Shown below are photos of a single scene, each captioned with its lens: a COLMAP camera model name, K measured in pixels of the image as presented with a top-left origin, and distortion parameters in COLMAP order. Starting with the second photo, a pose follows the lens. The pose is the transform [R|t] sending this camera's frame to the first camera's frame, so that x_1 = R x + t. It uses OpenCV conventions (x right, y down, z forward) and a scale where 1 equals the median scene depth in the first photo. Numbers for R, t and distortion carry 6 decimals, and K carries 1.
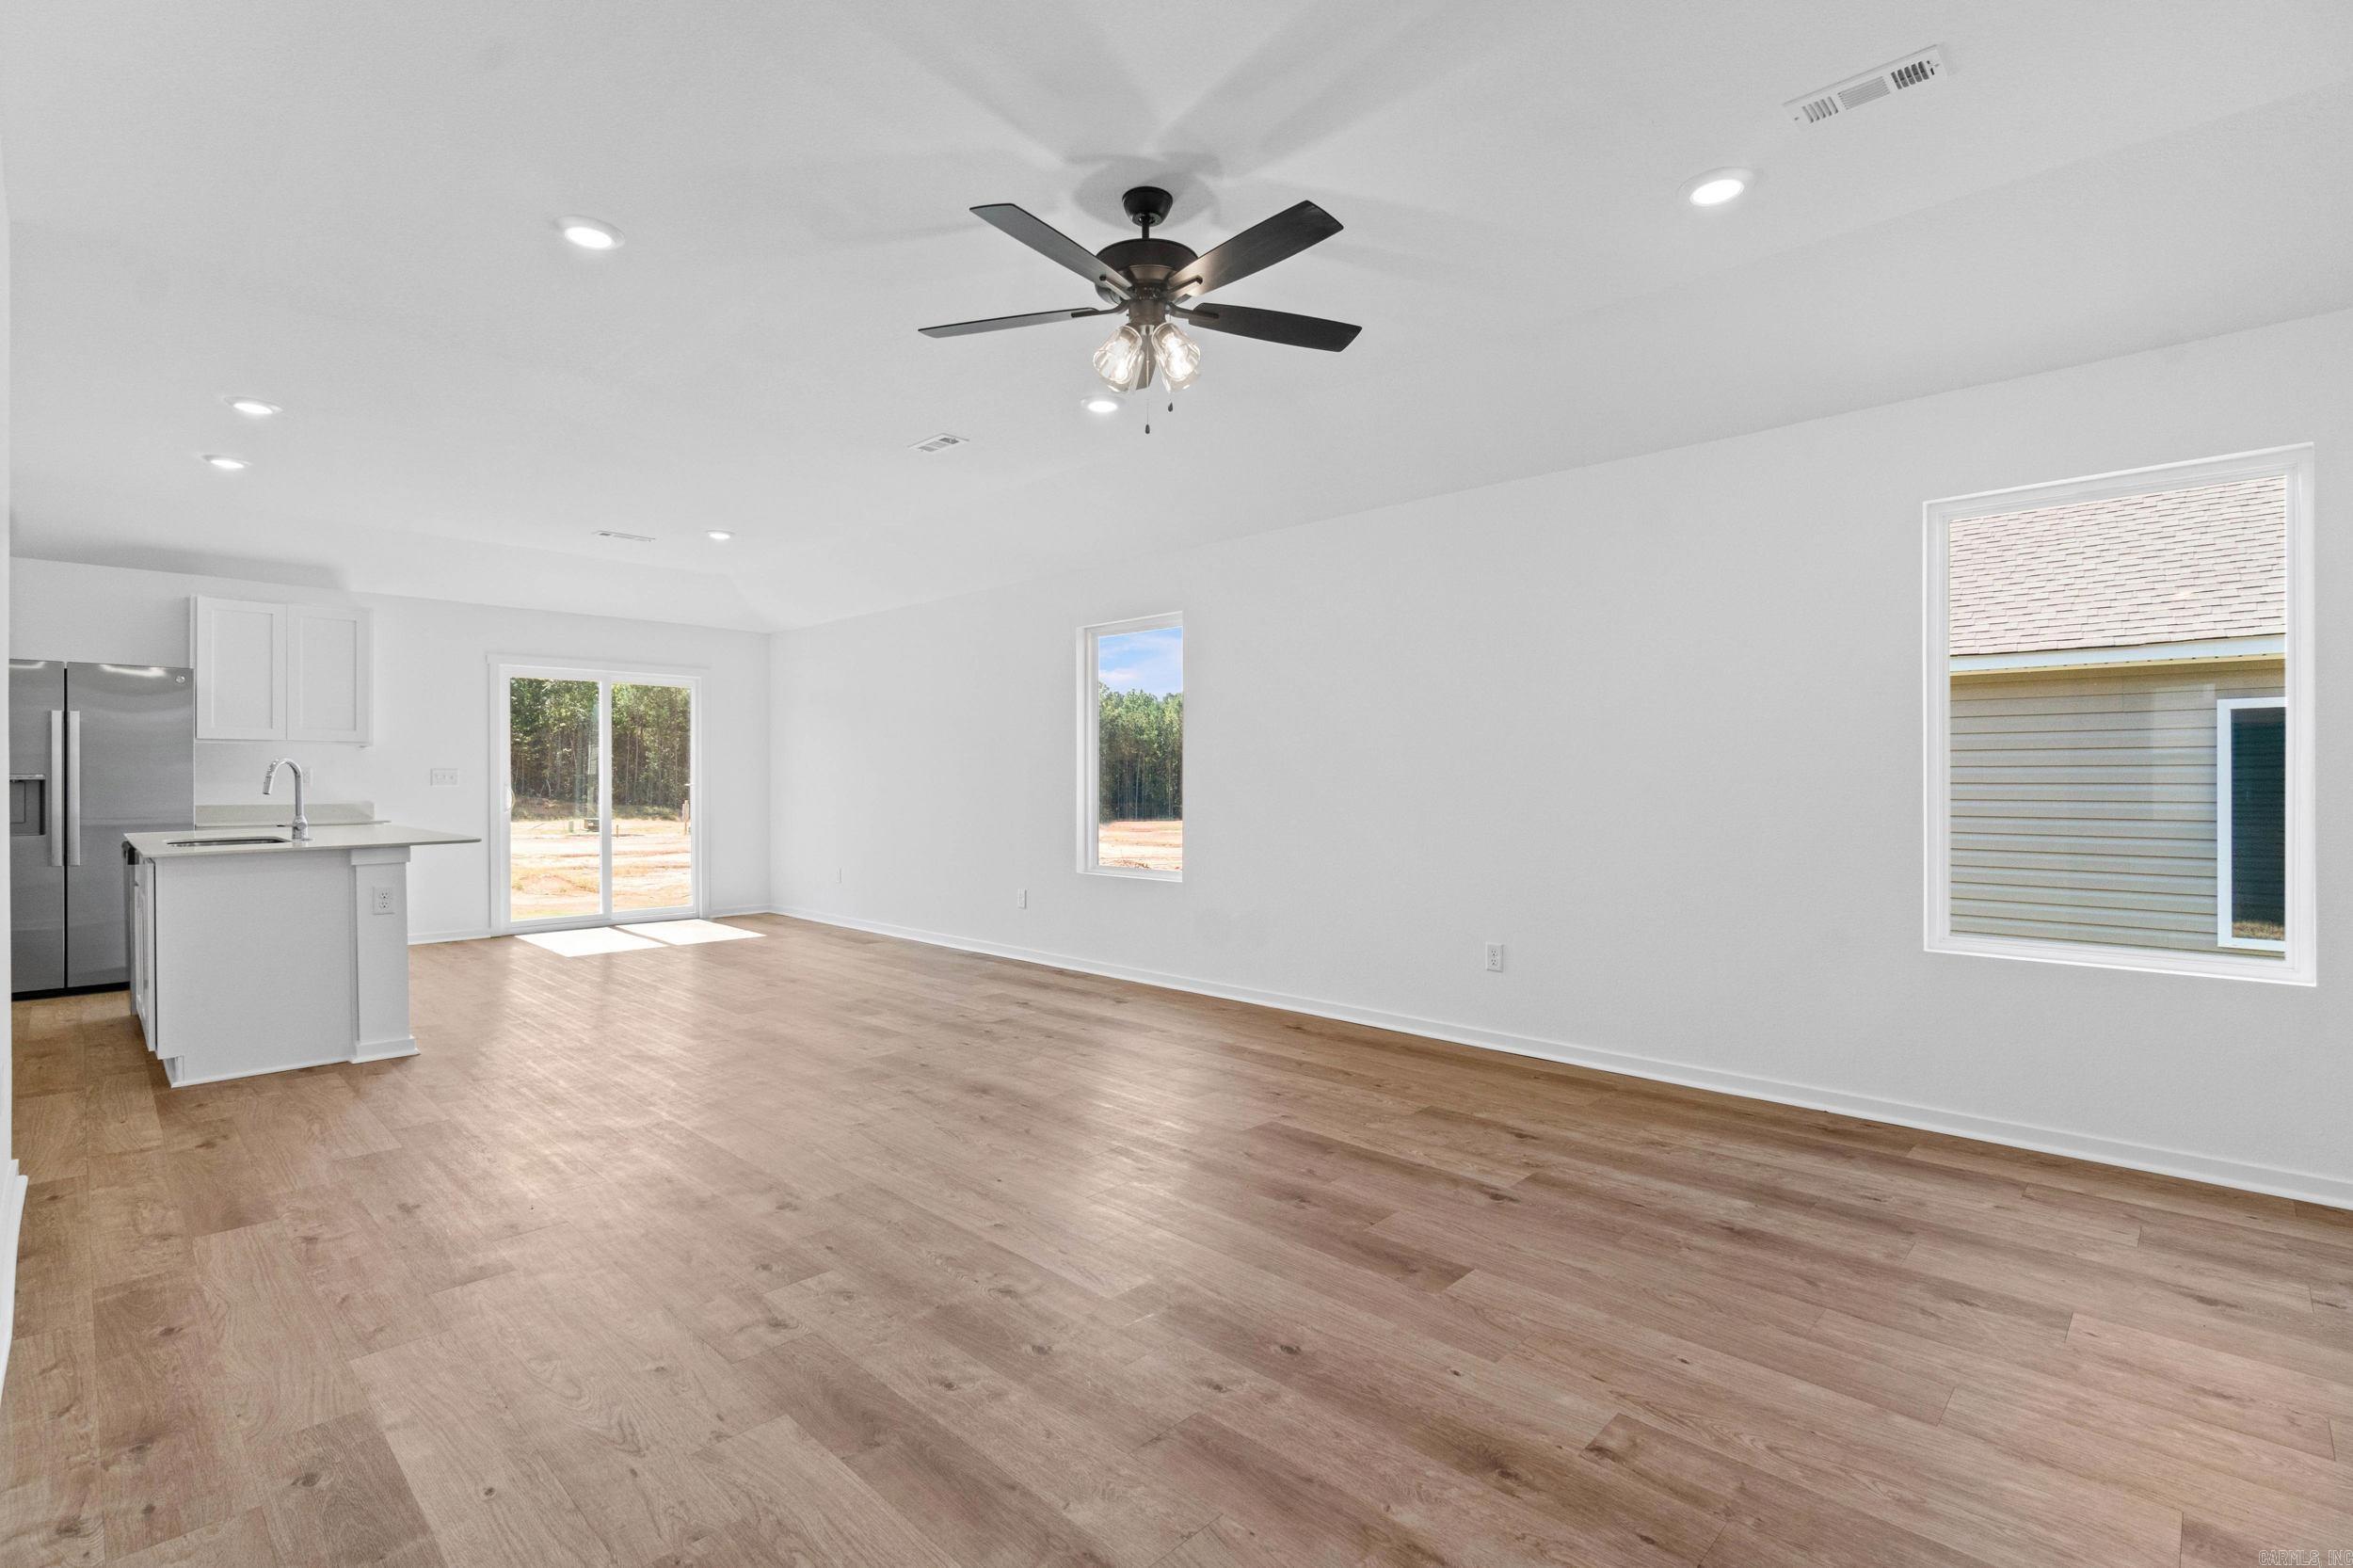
lens RADIAL K [[1085.3, 0, 1153.0], [0, 1085.3, 776.5], [0, 0, 1]] dist [-0.009405, 0.000649]
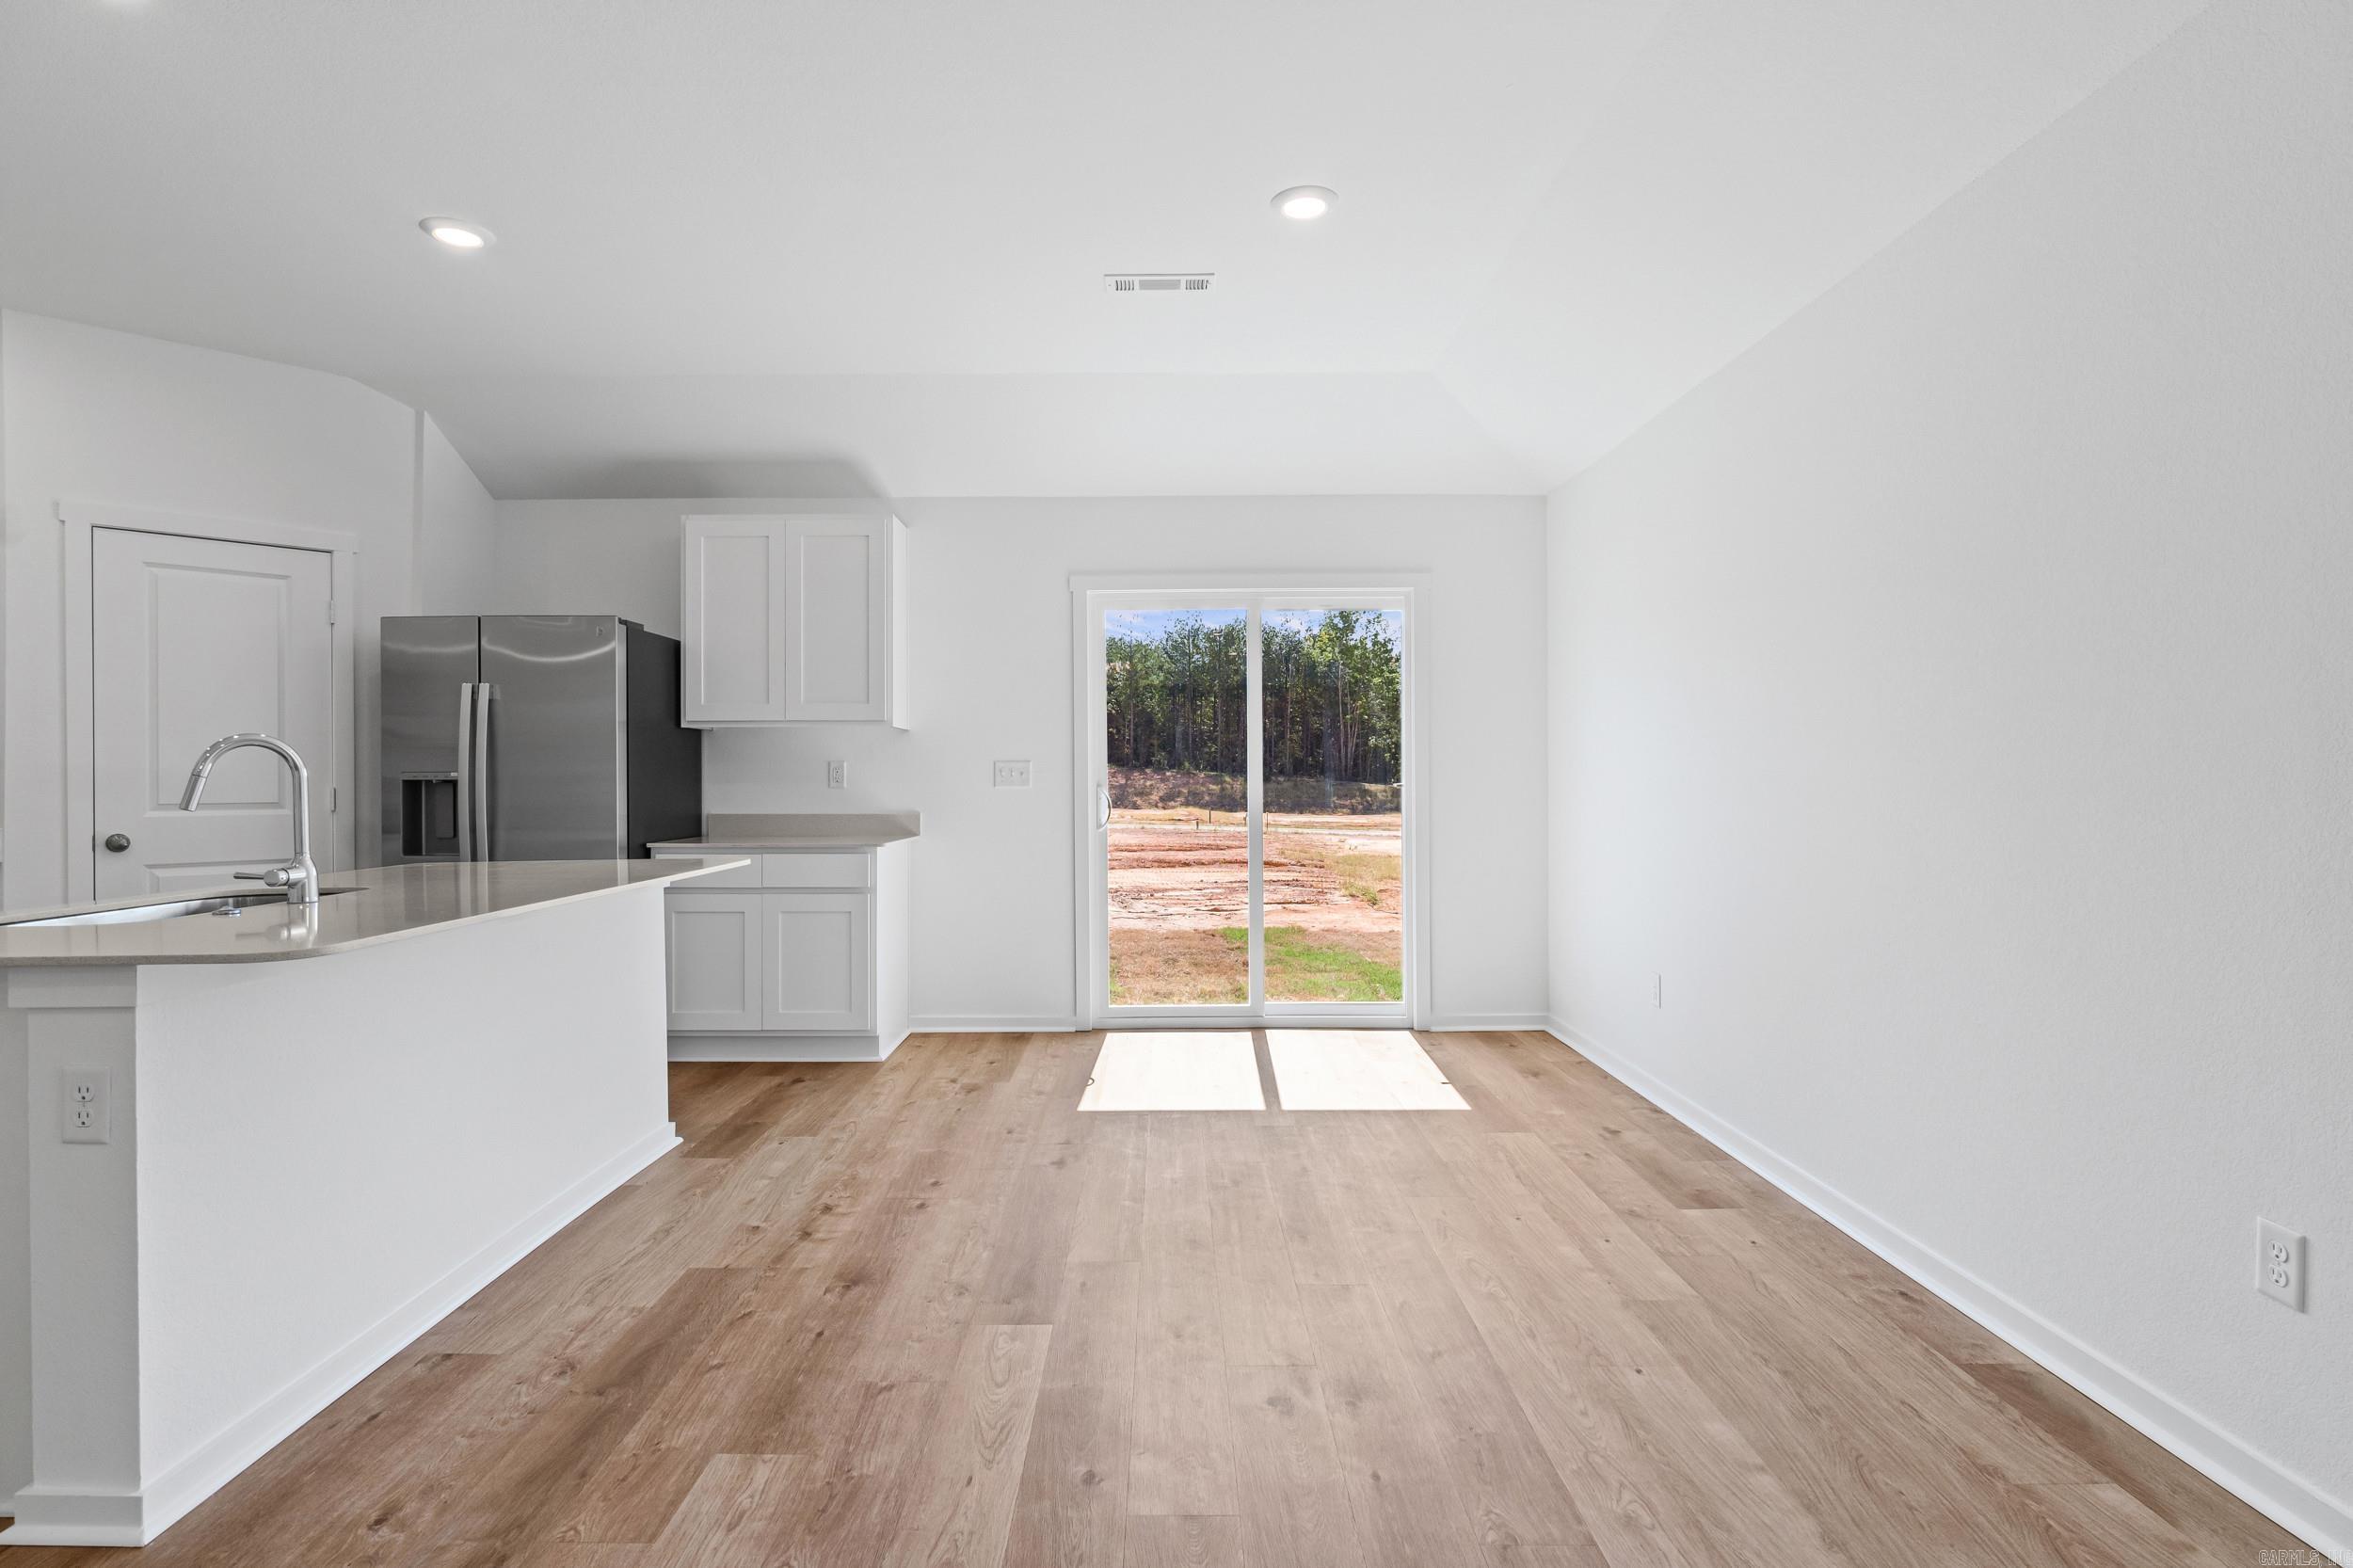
lens RADIAL K [[1187.1, 0, 1154.8], [0, 1187.1, 781.5], [0, 0, 1]] dist [-0.005450, 0.003058]
pose [[0.699726, 0.001127, -0.714410, -0.252733], [0.004011, 0.999977, 0.005505, 0.003141], [0.714400, -0.006717, 0.699706, 1.515858]]
